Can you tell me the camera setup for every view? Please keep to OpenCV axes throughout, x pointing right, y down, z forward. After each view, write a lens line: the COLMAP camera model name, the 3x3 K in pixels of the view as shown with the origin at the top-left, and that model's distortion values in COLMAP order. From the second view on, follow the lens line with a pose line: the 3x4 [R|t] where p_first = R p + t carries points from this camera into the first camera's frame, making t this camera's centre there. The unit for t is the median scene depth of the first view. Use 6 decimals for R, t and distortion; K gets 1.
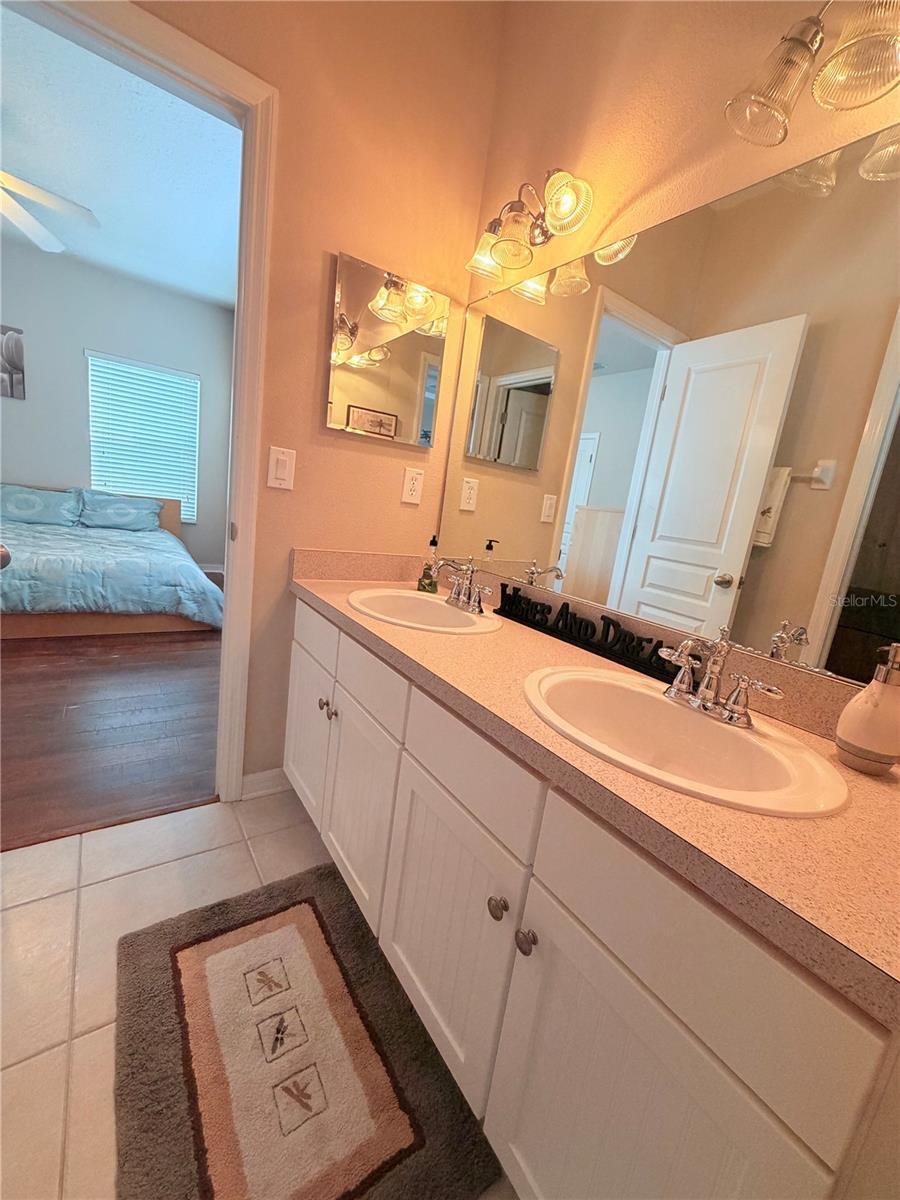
lens RADIAL K [[479.9, 0, 447.3], [0, 479.9, 597.0], [0, 0, 1]] dist [-0.000582, -0.000065]
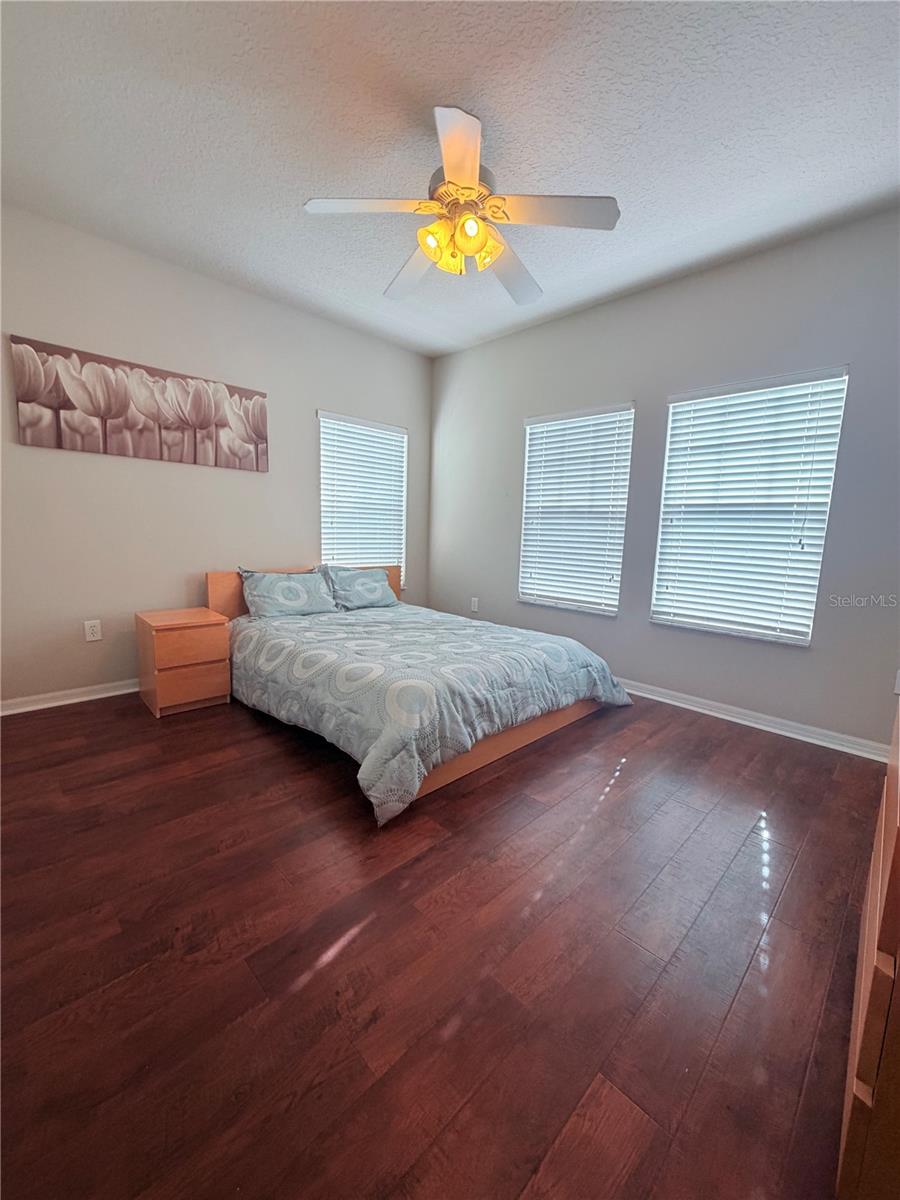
lens RADIAL K [[479.9, 0, 454.5], [0, 479.9, 595.0], [0, 0, 1]] dist [-0.000582, -0.000065]
pose [[0.977665, -0.119351, 0.172992, -0.722343], [0.126744, 0.991410, -0.032299, -0.121857], [-0.167651, 0.053503, 0.984393, 0.109281]]
